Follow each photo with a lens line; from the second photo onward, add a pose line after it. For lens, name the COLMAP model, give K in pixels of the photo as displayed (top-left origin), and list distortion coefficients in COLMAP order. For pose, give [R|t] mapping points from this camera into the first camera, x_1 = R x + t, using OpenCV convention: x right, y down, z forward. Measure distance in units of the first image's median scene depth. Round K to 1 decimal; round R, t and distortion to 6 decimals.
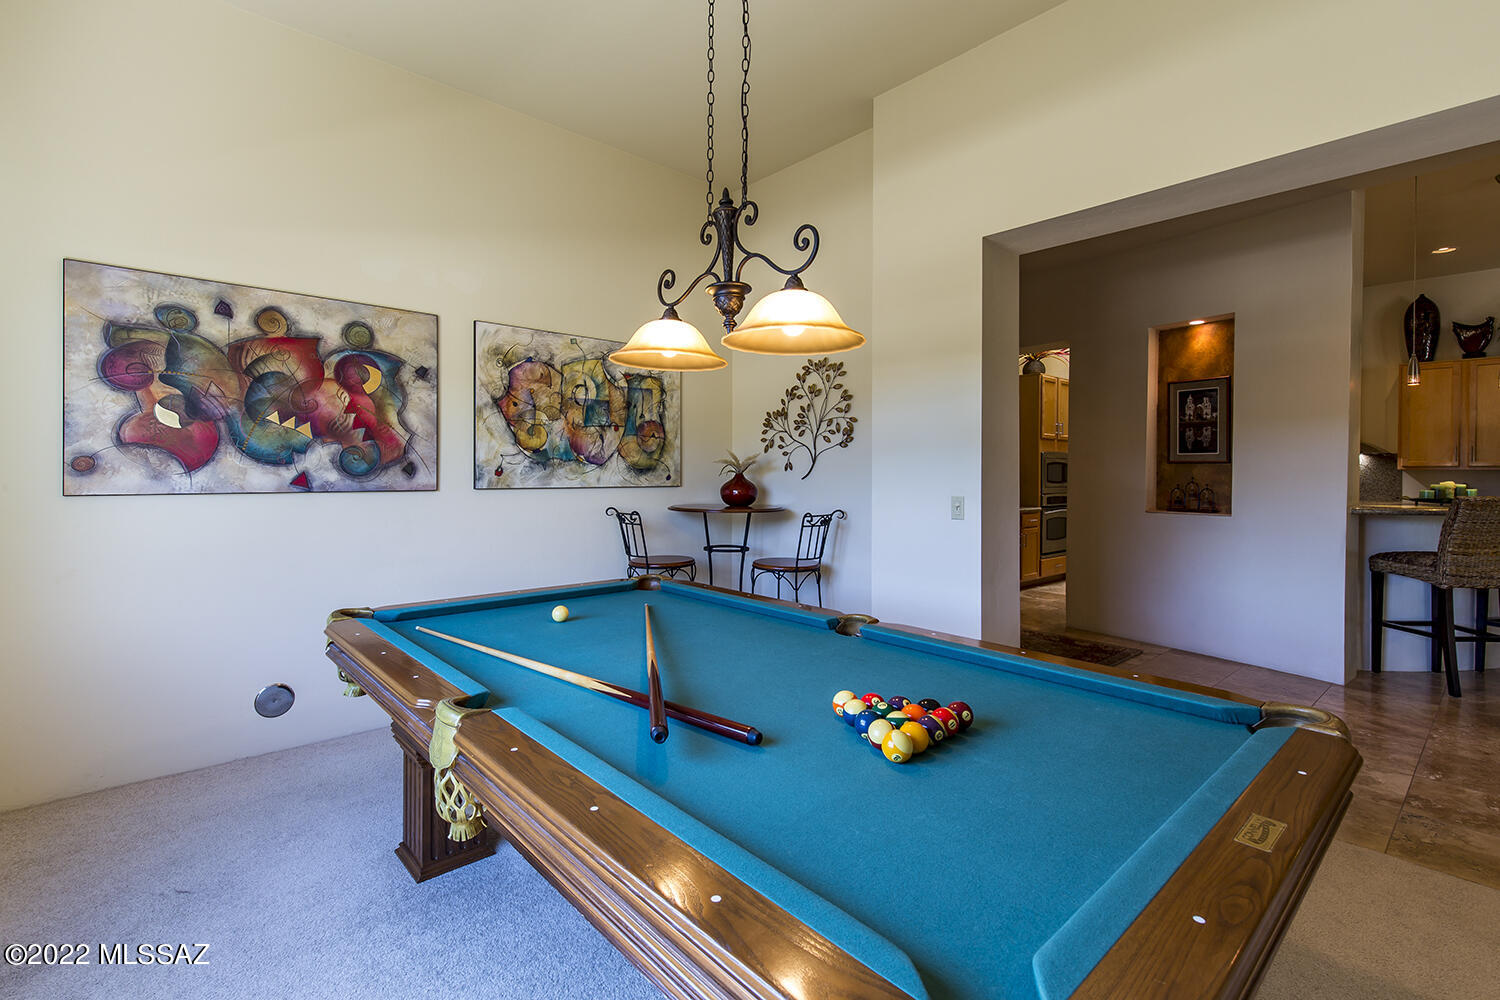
lens RADIAL K [[678.4, 0, 762.9], [0, 678.4, 480.7], [0, 0, 1]] dist [0.012091, -0.002762]
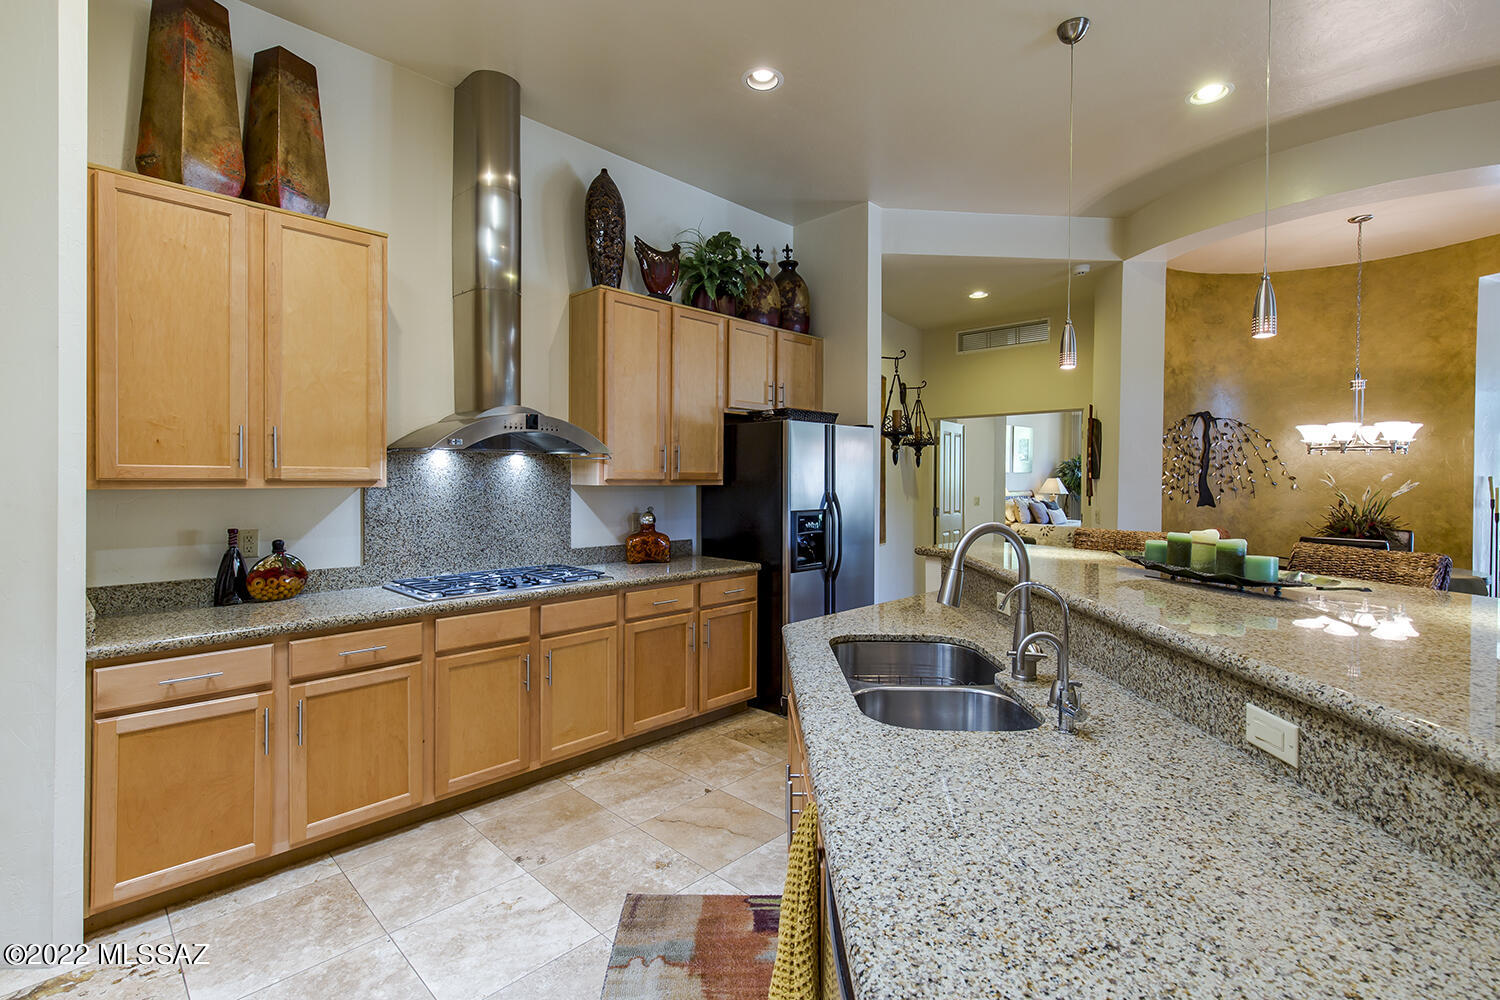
lens RADIAL K [[678.4, 0, 741.9], [0, 678.4, 481.2], [0, 0, 1]] dist [0.012091, -0.002762]
pose [[-0.052000, -0.009350, 0.998603, 0.551070], [0.002078, 0.999953, 0.009471, -0.036113], [-0.998645, 0.002567, -0.051978, 1.247528]]
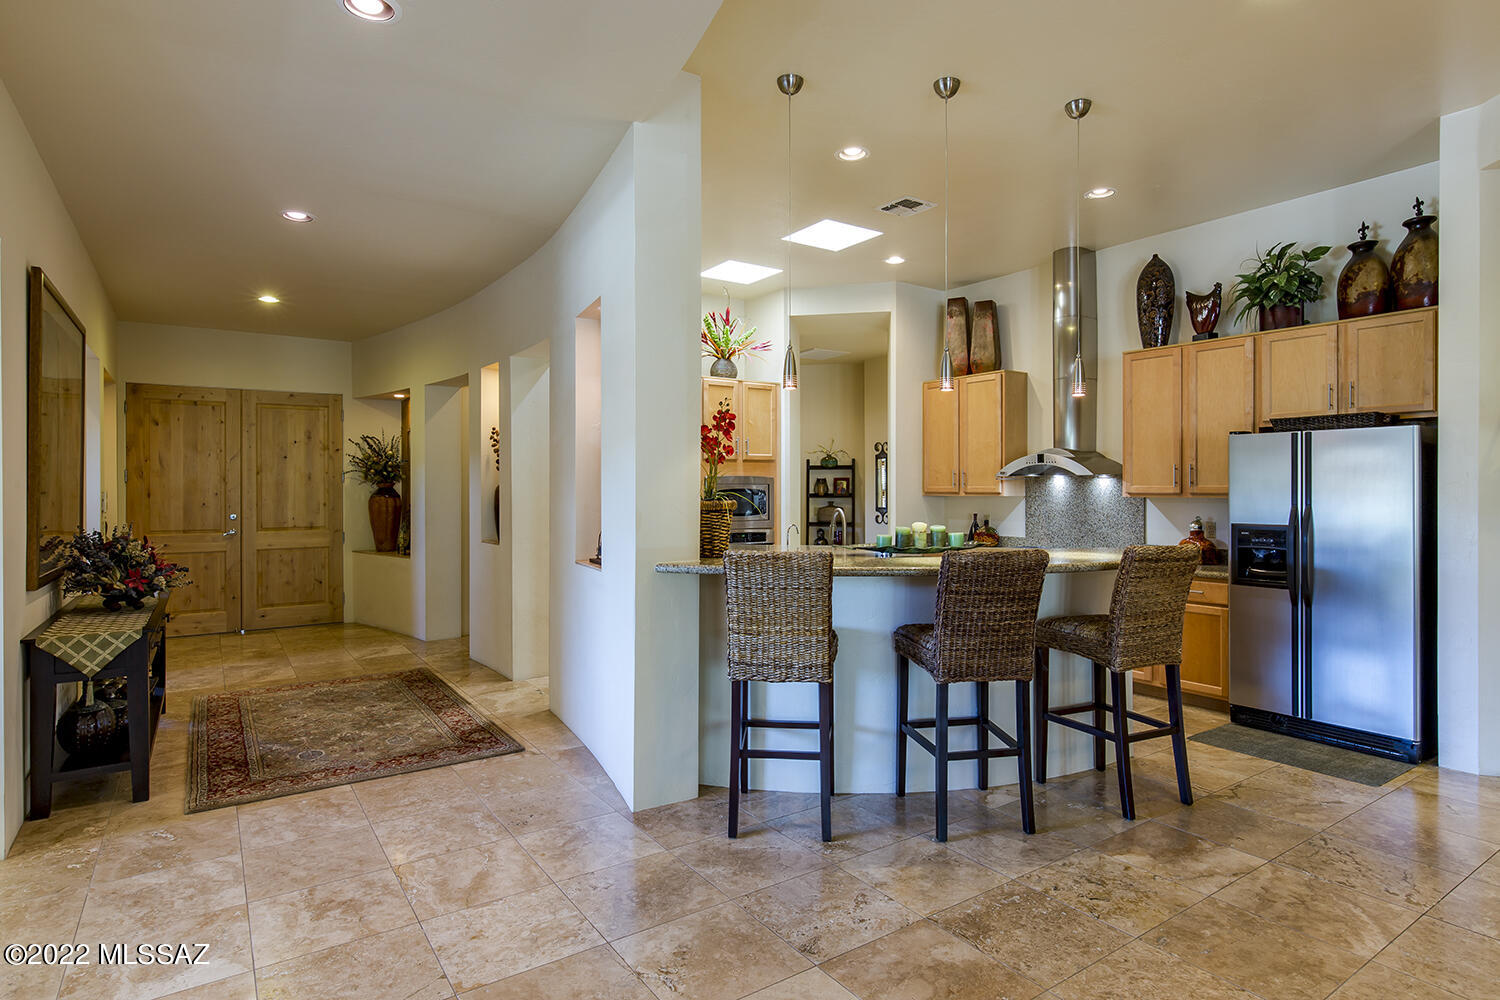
lens RADIAL K [[796.4, 0, 743.0], [0, 796.4, 488.8], [0, 0, 1]] dist [-0.004416, 0.002185]
pose [[0.989984, -0.001945, -0.141167, 0.882215], [0.000733, 0.999962, -0.008642, -0.027476], [0.141179, 0.008452, 0.989948, 0.156712]]
